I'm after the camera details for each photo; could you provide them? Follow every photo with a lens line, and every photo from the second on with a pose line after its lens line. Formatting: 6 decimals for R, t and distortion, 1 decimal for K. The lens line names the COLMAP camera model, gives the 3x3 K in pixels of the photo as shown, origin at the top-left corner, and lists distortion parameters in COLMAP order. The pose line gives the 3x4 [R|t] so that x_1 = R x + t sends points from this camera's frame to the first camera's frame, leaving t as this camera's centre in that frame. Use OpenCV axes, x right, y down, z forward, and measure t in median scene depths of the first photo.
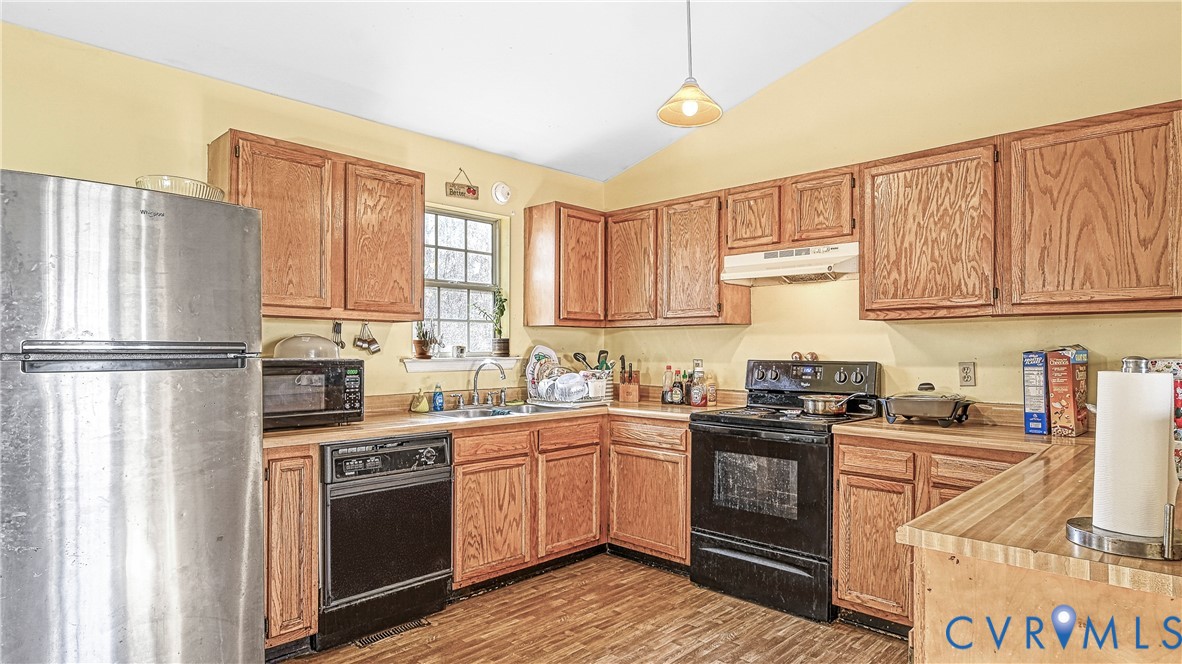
lens RADIAL K [[649.7, 0, 599.0], [0, 649.7, 348.9], [0, 0, 1]] dist [-0.002854, 0.001568]
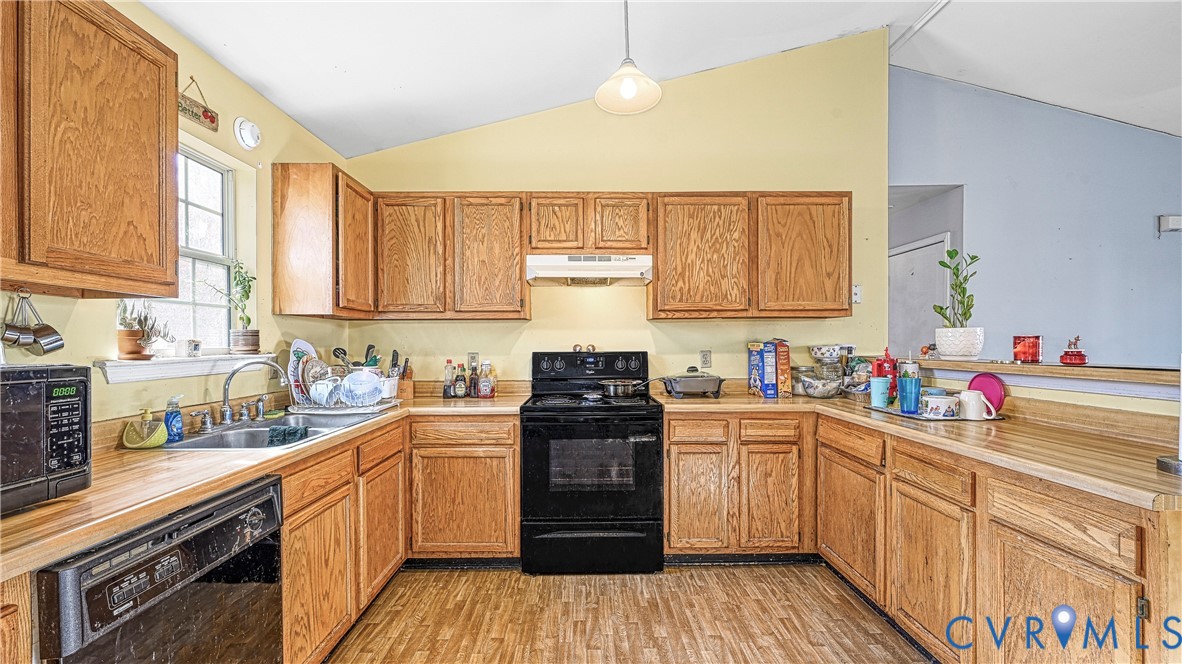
lens RADIAL K [[470.1, 0, 581.9], [0, 470.1, 345.6], [0, 0, 1]] dist [-0.002657, 0.000056]
pose [[0.715658, -0.009450, 0.698387, -0.318086], [0.006686, 0.999955, 0.006680, 0.001152], [-0.698419, -0.000111, 0.715689, 0.438583]]
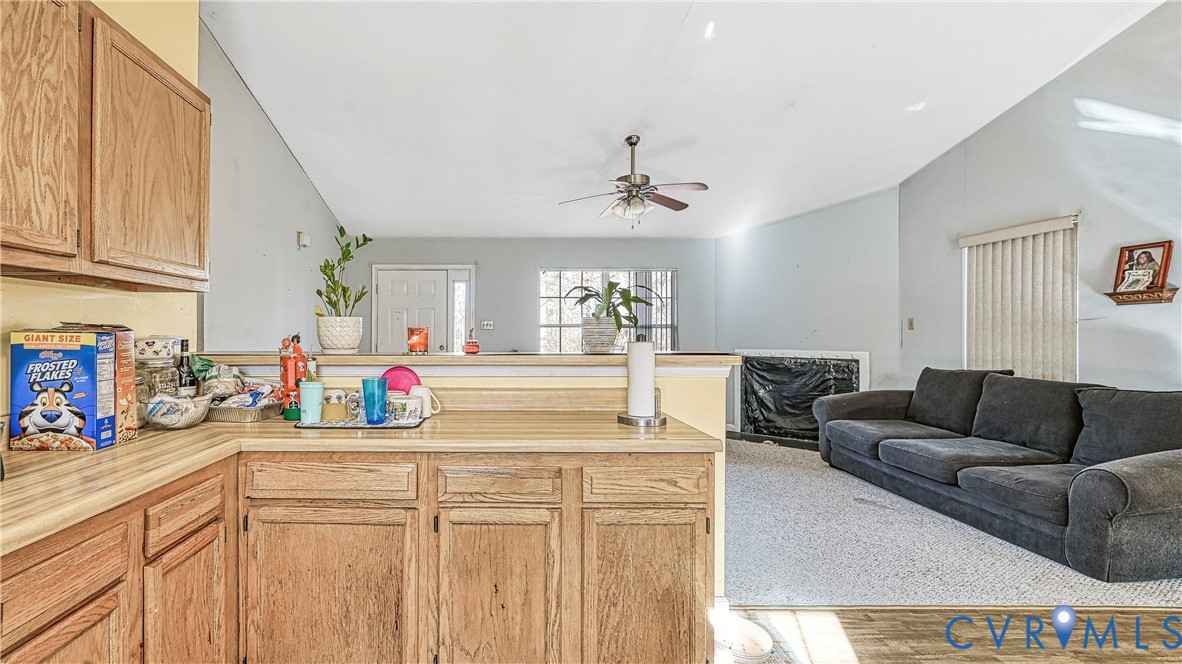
lens RADIAL K [[504.3, 0, 497.8], [0, 504.3, 331.5], [0, 0, 1]] dist [0.004790, 0.000391]
pose [[-0.693297, -0.000398, 0.720652, -0.022157], [-0.003080, 0.999992, -0.002411, 0.003255], [-0.720646, -0.003891, -0.693293, 0.886982]]
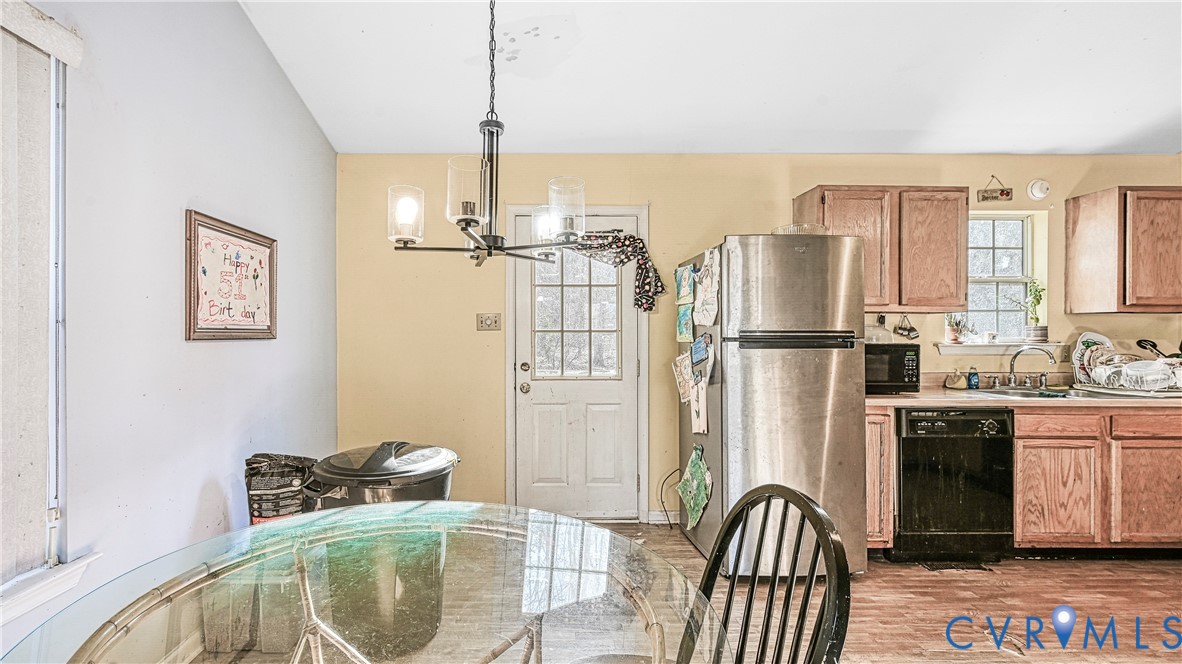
lens RADIAL K [[488.1, 0, 547.4], [0, 488.1, 335.2], [0, 0, 1]] dist [0.002584, -0.000372]
pose [[0.696846, 0.000201, -0.717221, -0.170984], [-0.001609, 0.999998, -0.001282, 0.001845], [0.717219, 0.002048, 0.696845, -0.174269]]
